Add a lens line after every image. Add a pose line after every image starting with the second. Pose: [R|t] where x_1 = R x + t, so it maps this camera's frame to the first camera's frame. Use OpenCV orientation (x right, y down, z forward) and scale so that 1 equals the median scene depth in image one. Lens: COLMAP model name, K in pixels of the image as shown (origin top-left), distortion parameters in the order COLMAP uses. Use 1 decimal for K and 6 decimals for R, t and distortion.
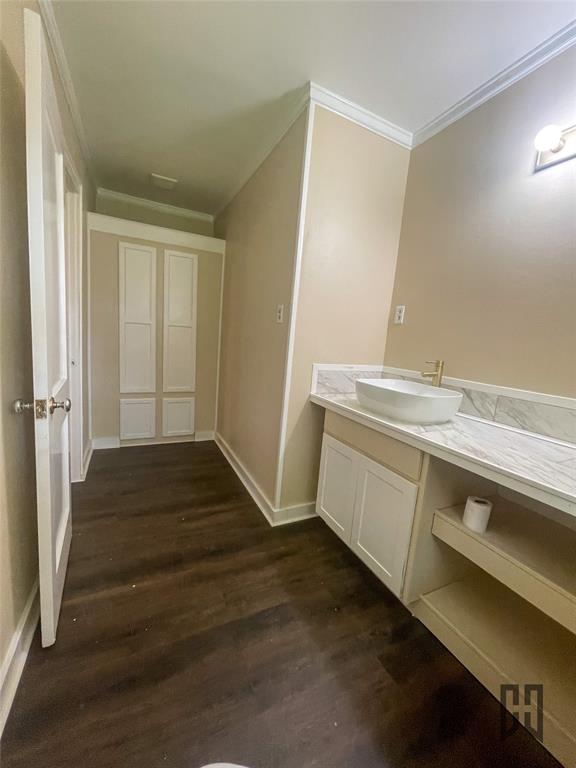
lens RADIAL K [[311.4, 0, 288.0], [0, 311.4, 384.0], [0, 0, 1]] dist [-0.021461, -0.000131]
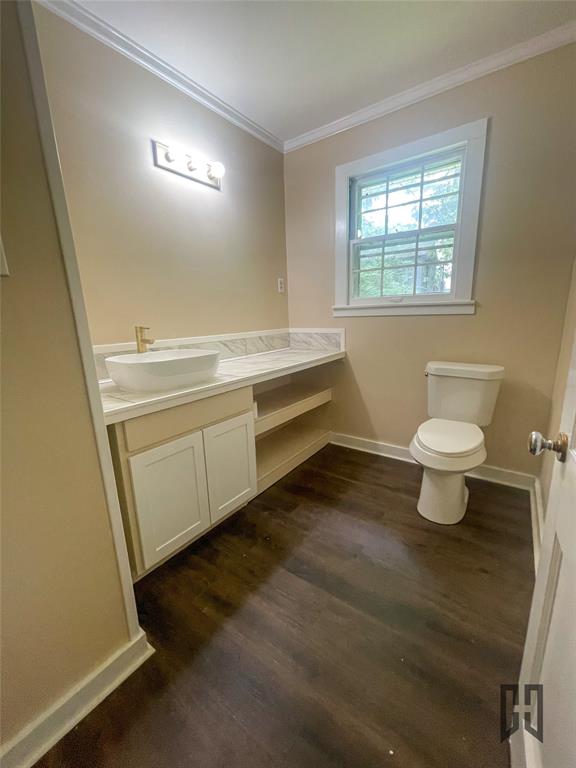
lens RADIAL K [[311.4, 0, 288.0], [0, 311.4, 384.0], [0, 0, 1]] dist [-0.021461, -0.000131]
pose [[-0.485000, -0.254517, 0.836657, -0.740732], [0.107058, 0.932235, 0.345653, -0.236050], [-0.867936, 0.257213, -0.424886, 1.296212]]
